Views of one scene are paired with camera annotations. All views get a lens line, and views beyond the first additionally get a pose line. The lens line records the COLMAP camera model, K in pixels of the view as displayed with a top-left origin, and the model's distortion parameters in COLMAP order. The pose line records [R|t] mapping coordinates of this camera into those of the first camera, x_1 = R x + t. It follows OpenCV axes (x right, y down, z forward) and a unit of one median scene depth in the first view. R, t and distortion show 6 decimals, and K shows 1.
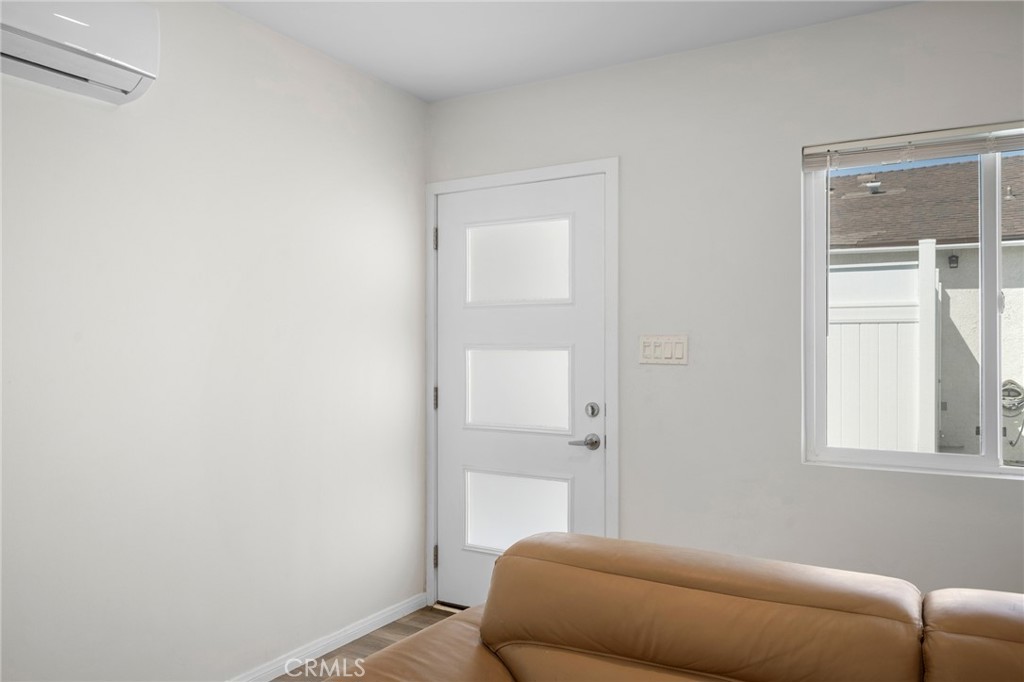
lens RADIAL K [[747.5, 0, 514.9], [0, 747.5, 341.2], [0, 0, 1]] dist [0.001875, 0.001361]
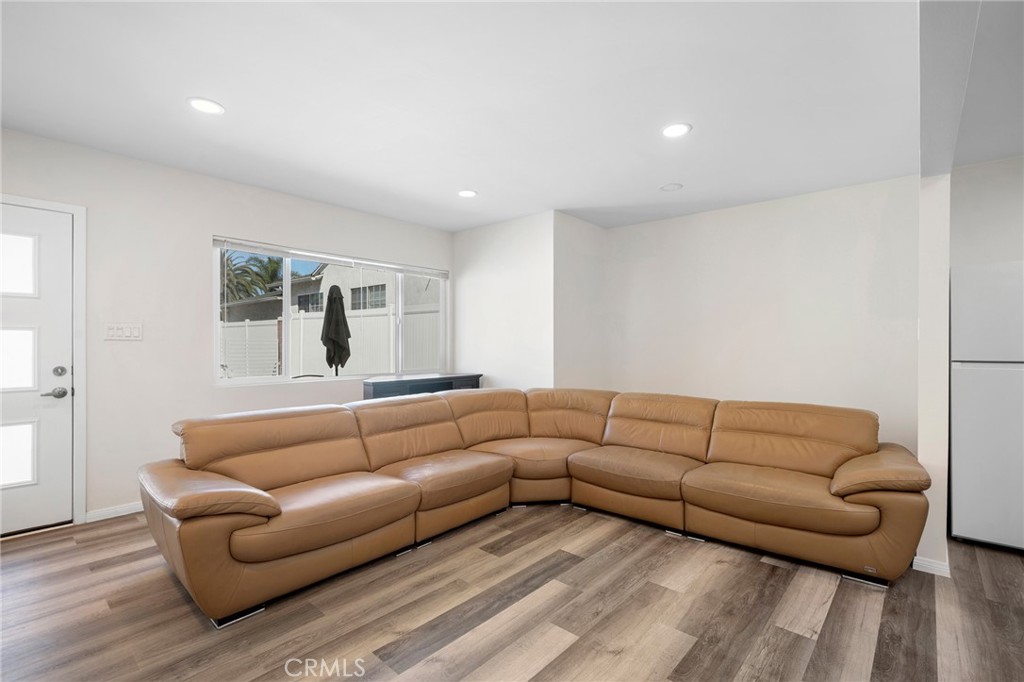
lens RADIAL K [[469.4, 0, 531.1], [0, 469.4, 340.4], [0, 0, 1]] dist [-0.002277, -0.000063]
pose [[0.155995, 0.006082, 0.987739, -0.663768], [-0.009146, 0.999947, -0.004713, 0.026436], [-0.987716, -0.008299, 0.156042, -0.066170]]
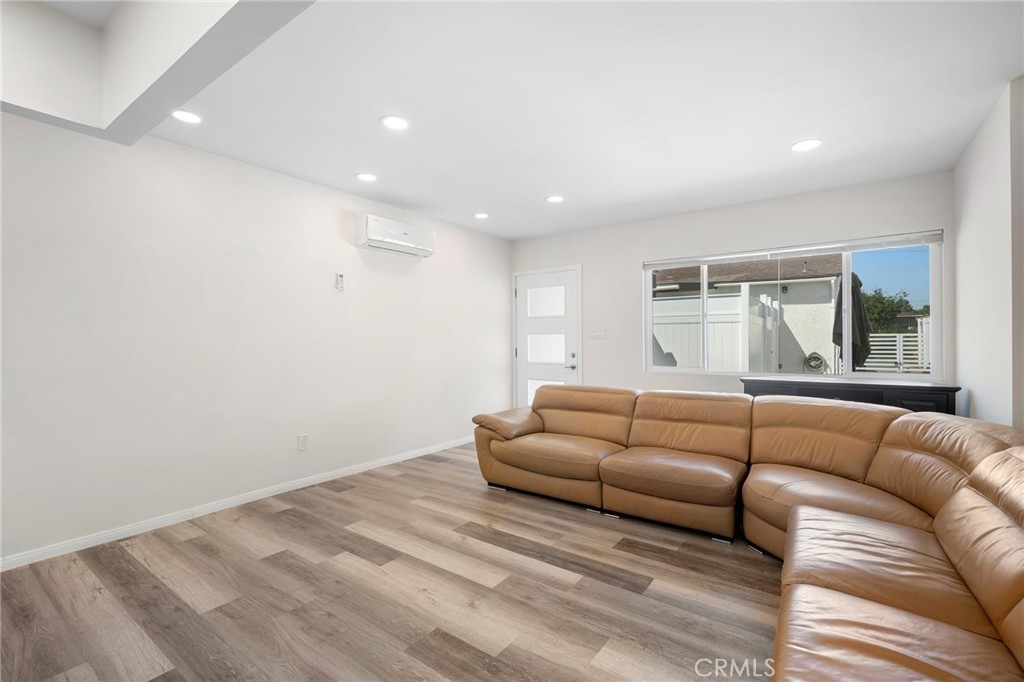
lens RADIAL K [[469.4, 0, 512.4], [0, 469.4, 342.8], [0, 0, 1]] dist [-0.002277, -0.000063]
pose [[0.995074, -0.006856, -0.098894, 0.052461], [0.008189, 0.999881, 0.013083, 0.020680], [0.098792, -0.013829, 0.995012, -0.744889]]
